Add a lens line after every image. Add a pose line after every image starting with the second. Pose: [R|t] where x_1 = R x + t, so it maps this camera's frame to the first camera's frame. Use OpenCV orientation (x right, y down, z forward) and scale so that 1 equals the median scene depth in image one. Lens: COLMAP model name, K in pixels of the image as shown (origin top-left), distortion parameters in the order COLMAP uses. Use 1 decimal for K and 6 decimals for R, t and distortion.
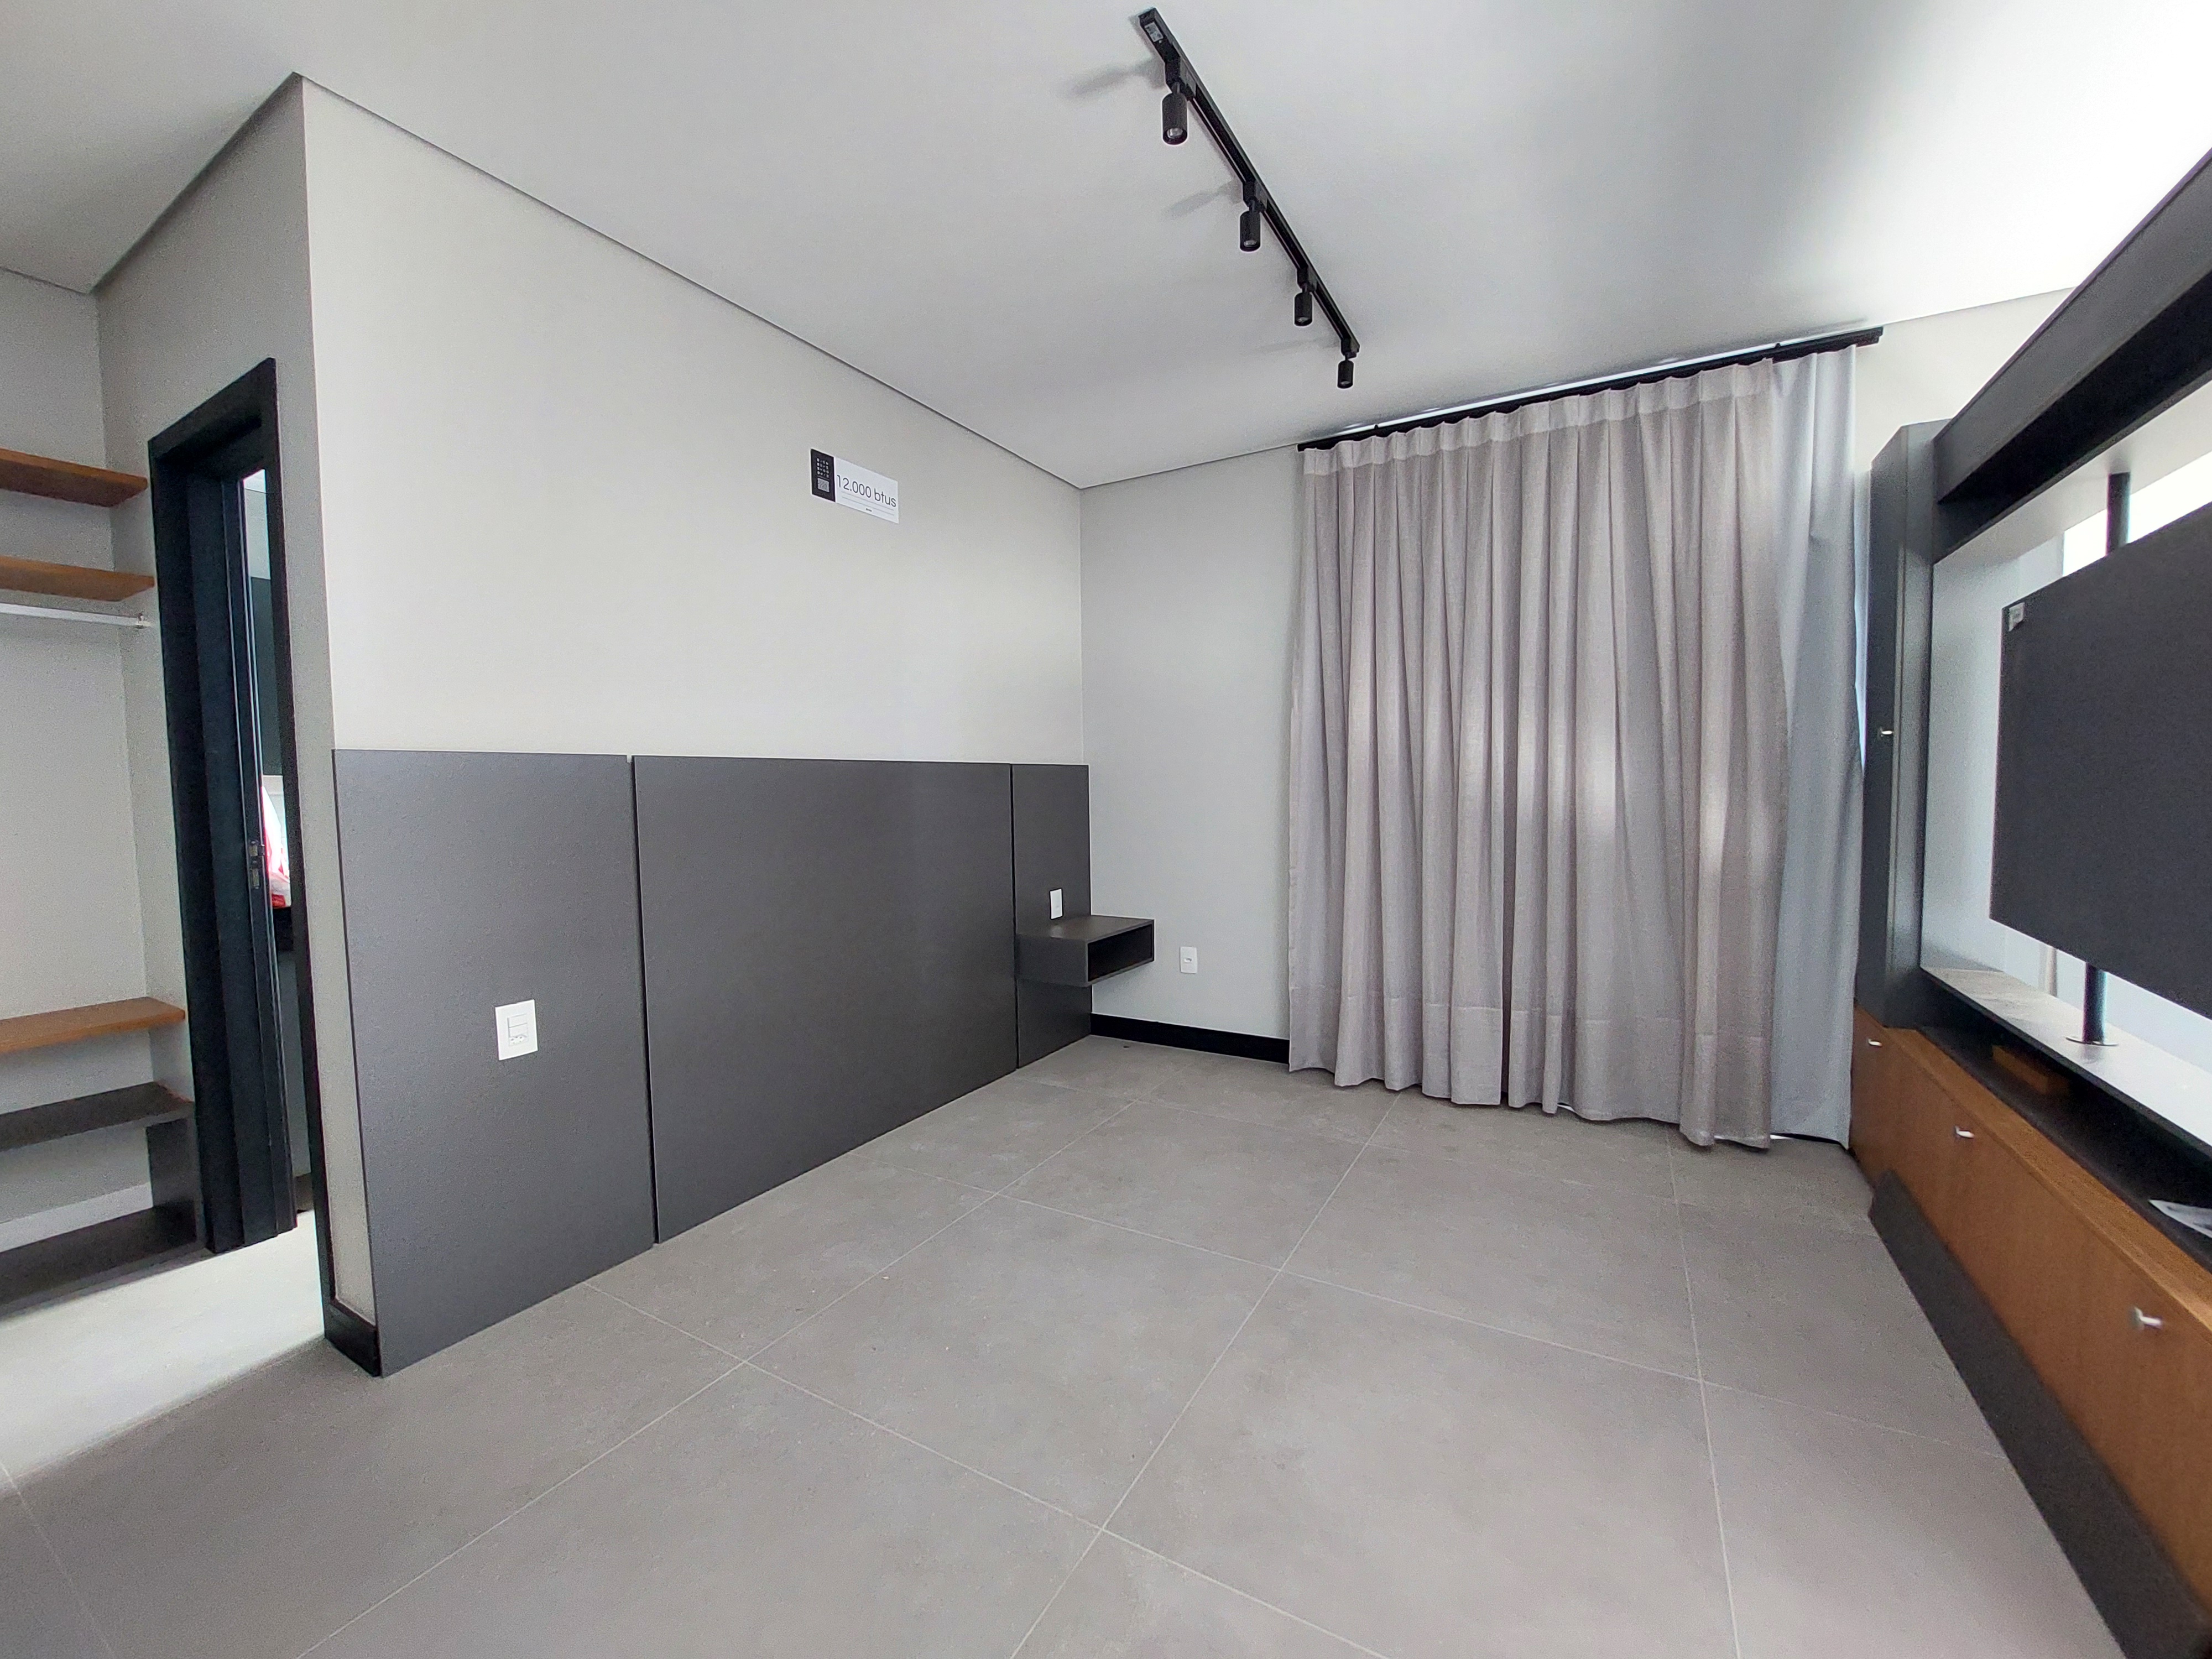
lens RADIAL K [[882.3, 0, 1101.2], [0, 882.3, 829.7], [0, 0, 1]] dist [-0.003684, -0.000203]
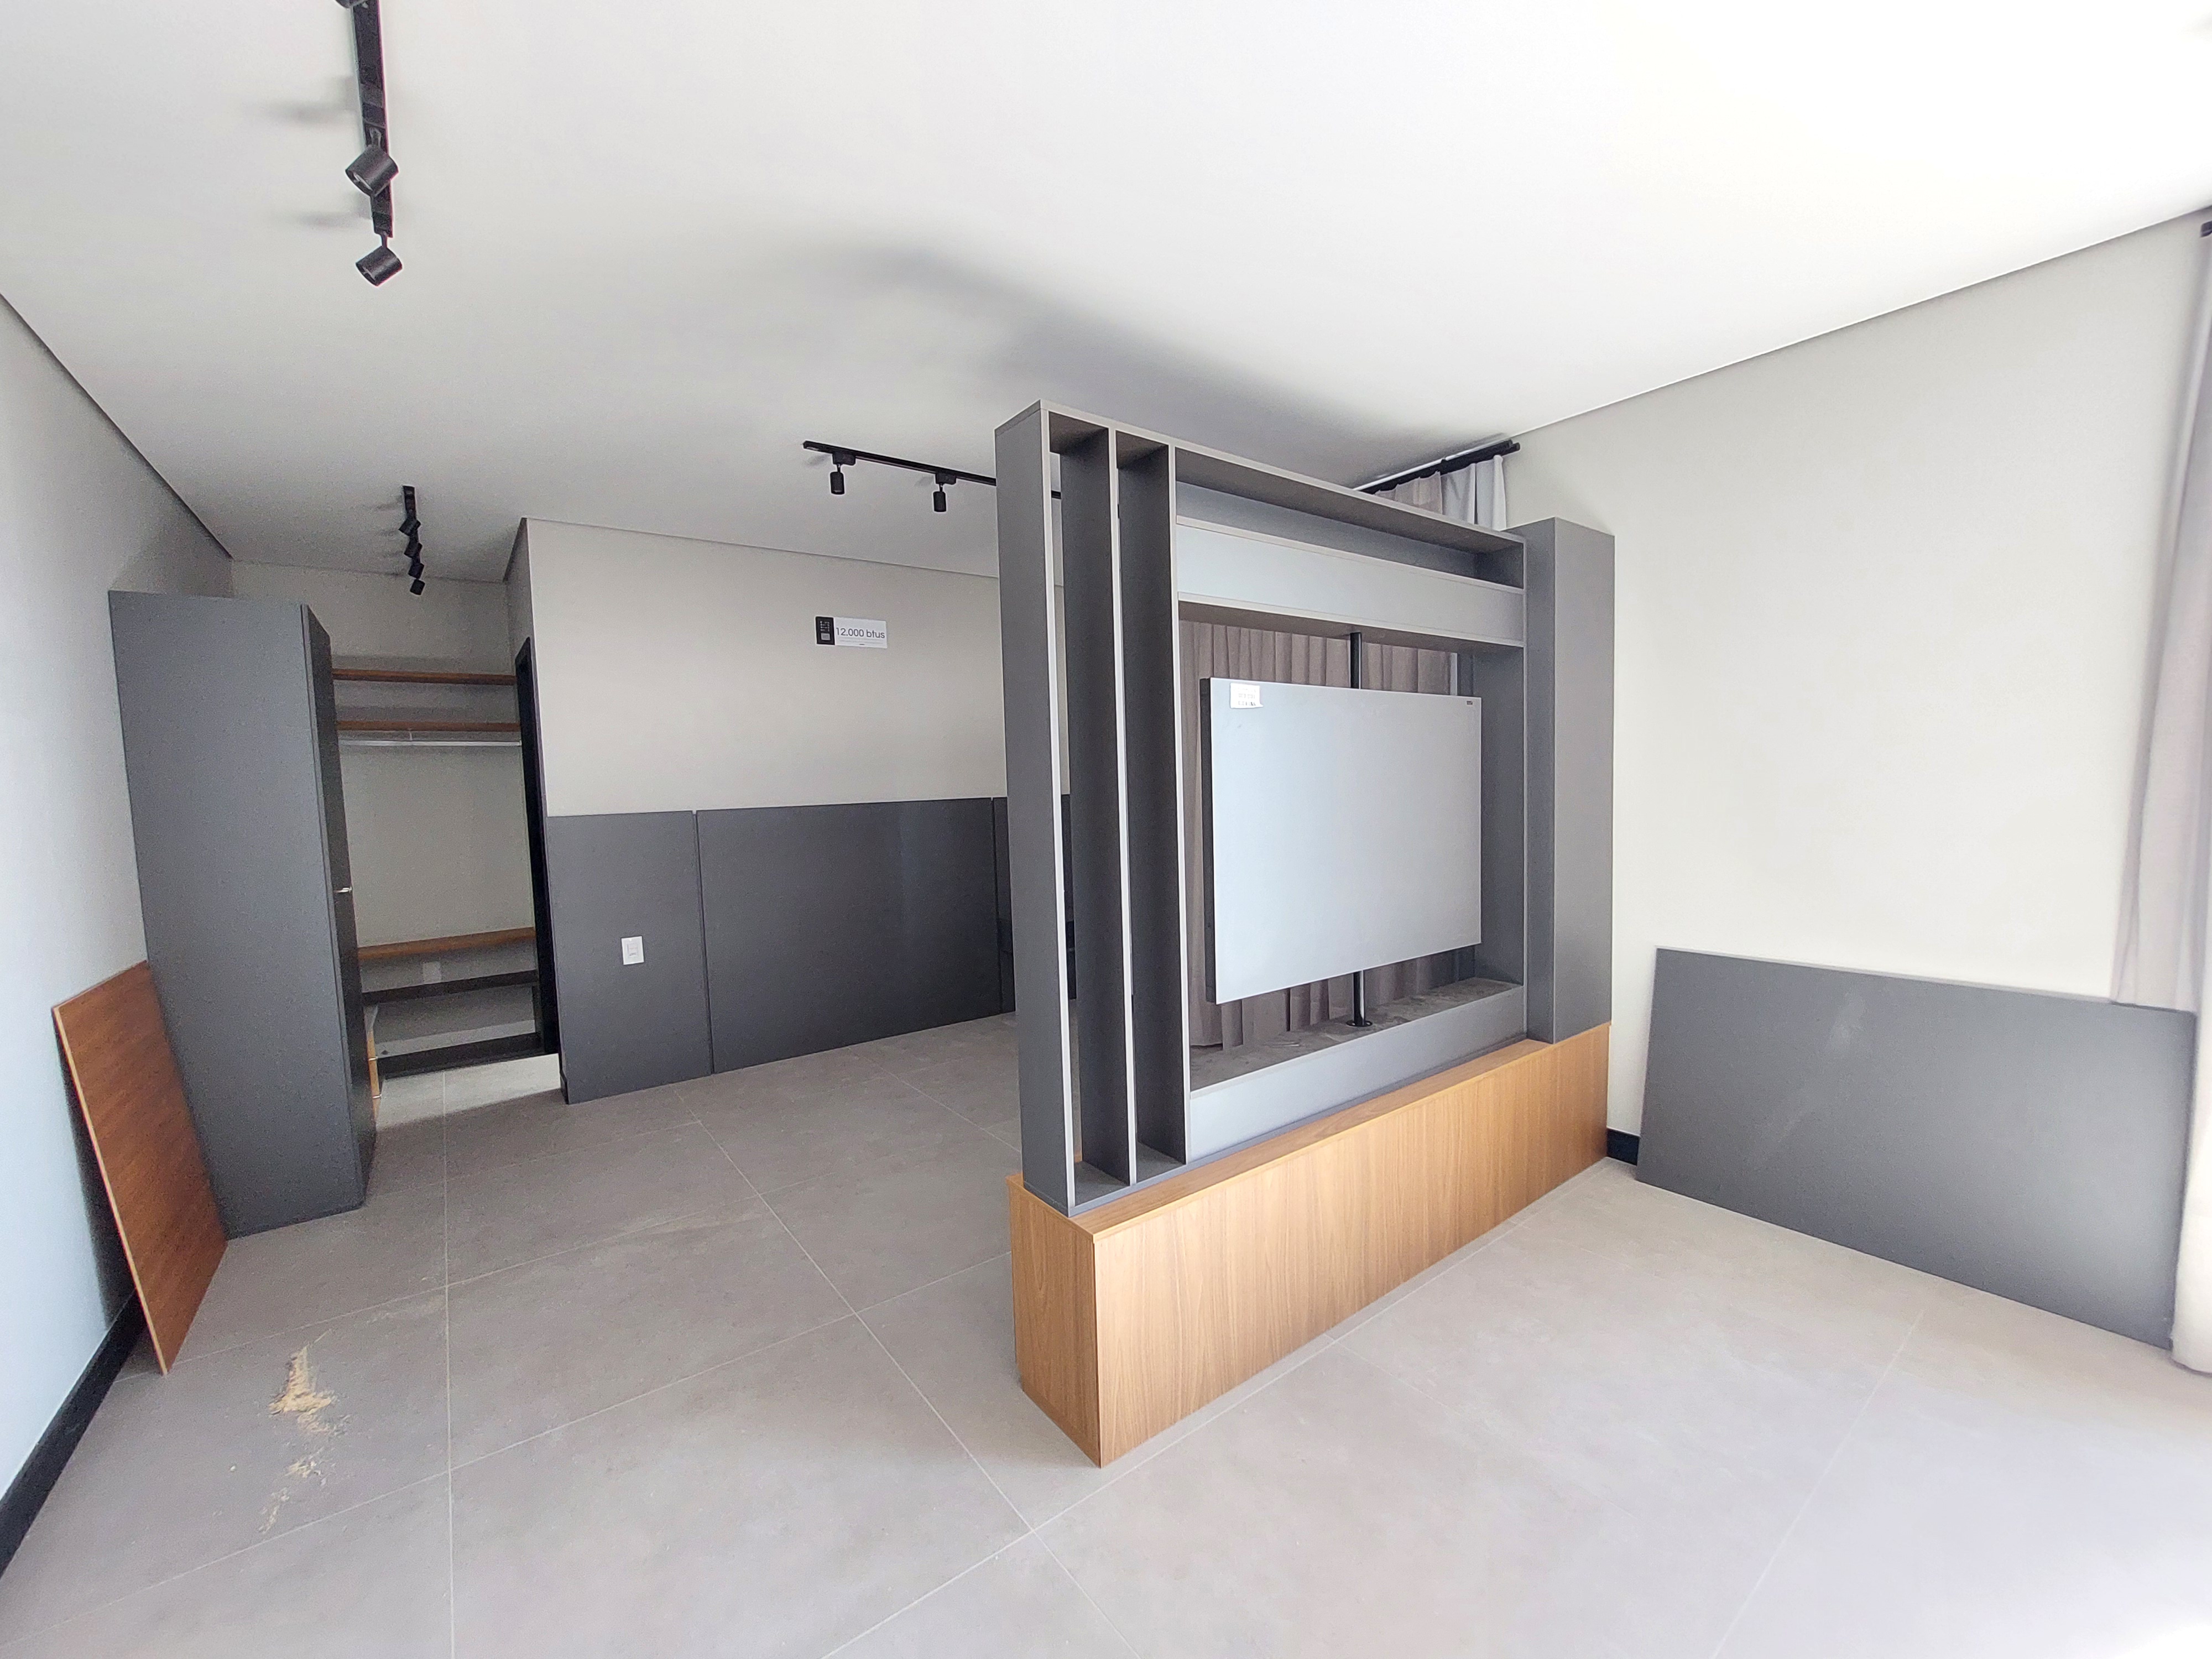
lens RADIAL K [[882.3, 0, 1112.4], [0, 882.3, 831.1], [0, 0, 1]] dist [-0.003684, -0.000203]
pose [[0.922271, 0.005548, -0.386504, 0.816015], [-0.001805, 0.999948, 0.010049, -0.048027], [0.386540, -0.008570, 0.922233, -0.307779]]
